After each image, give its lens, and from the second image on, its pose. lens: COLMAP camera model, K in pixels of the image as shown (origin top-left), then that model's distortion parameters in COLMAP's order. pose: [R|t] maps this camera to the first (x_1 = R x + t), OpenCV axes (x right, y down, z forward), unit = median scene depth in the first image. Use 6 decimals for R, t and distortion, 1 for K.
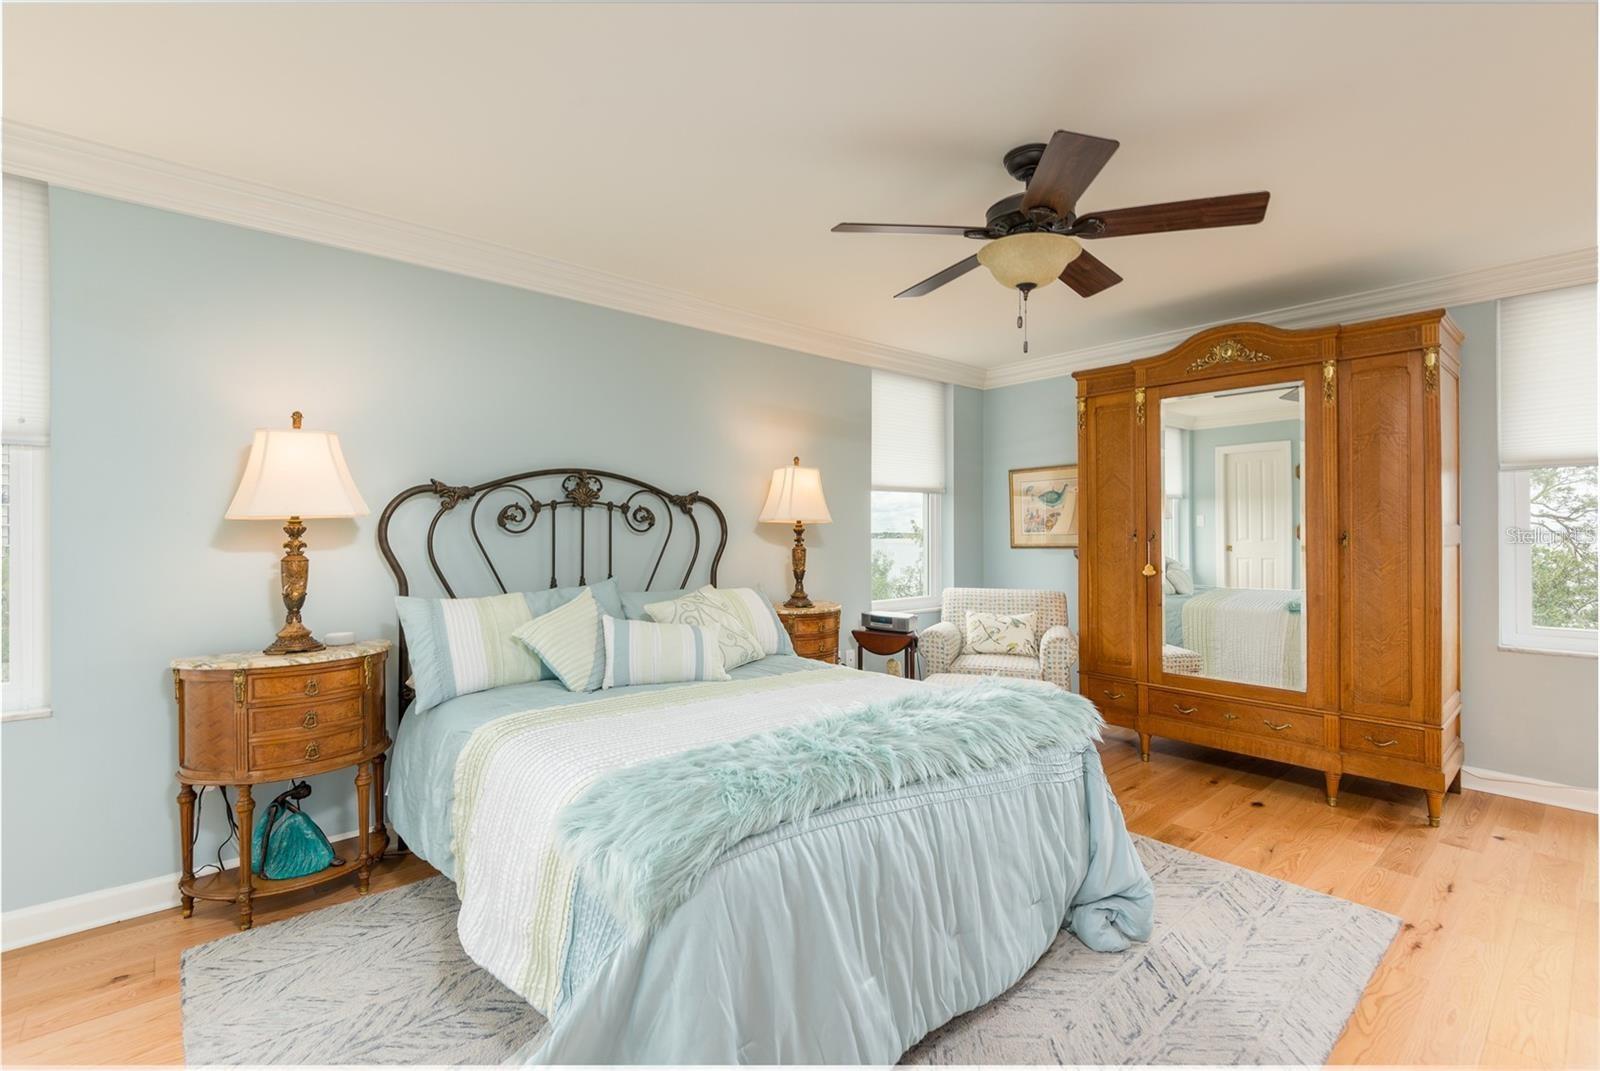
lens RADIAL K [[718.7, 0, 809.4], [0, 718.7, 529.1], [0, 0, 1]] dist [0.013251, -0.001463]
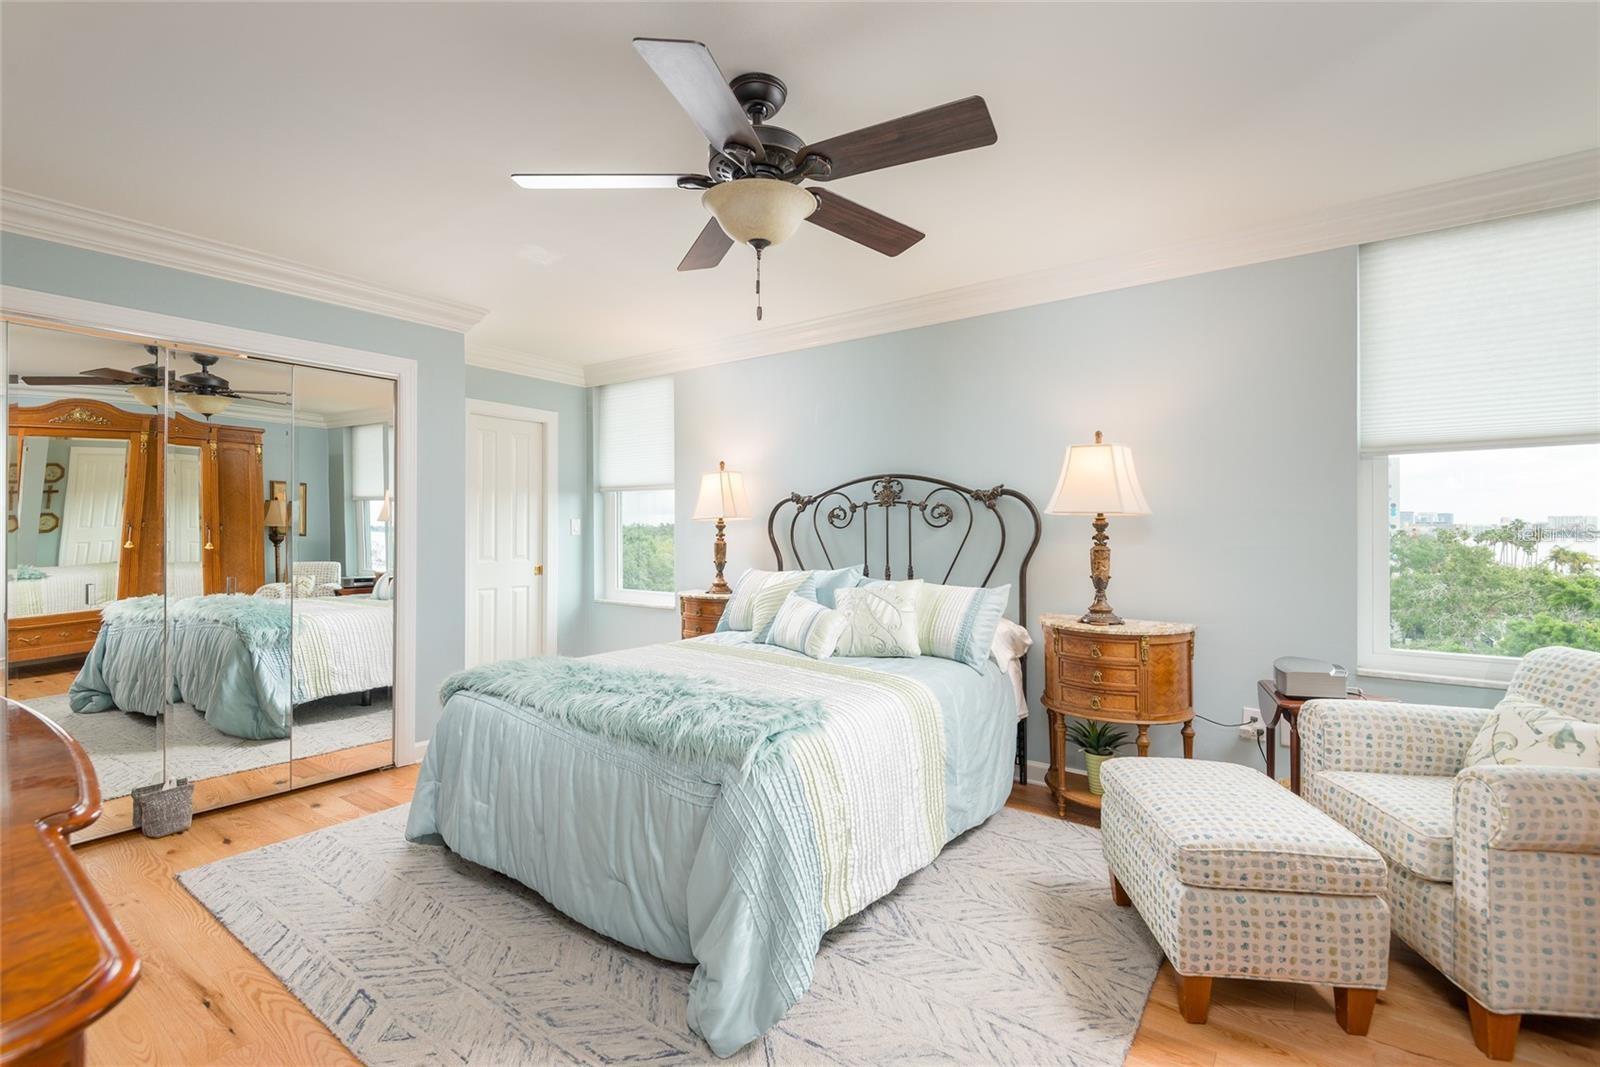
lens RADIAL K [[718.7, 0, 807.7], [0, 718.7, 536.3], [0, 0, 1]] dist [0.013251, -0.001463]
pose [[0.218534, 0.012830, -0.975745, 0.817337], [0.006581, 0.999871, 0.014621, 0.000467], [0.975807, -0.009617, 0.218422, 0.620008]]
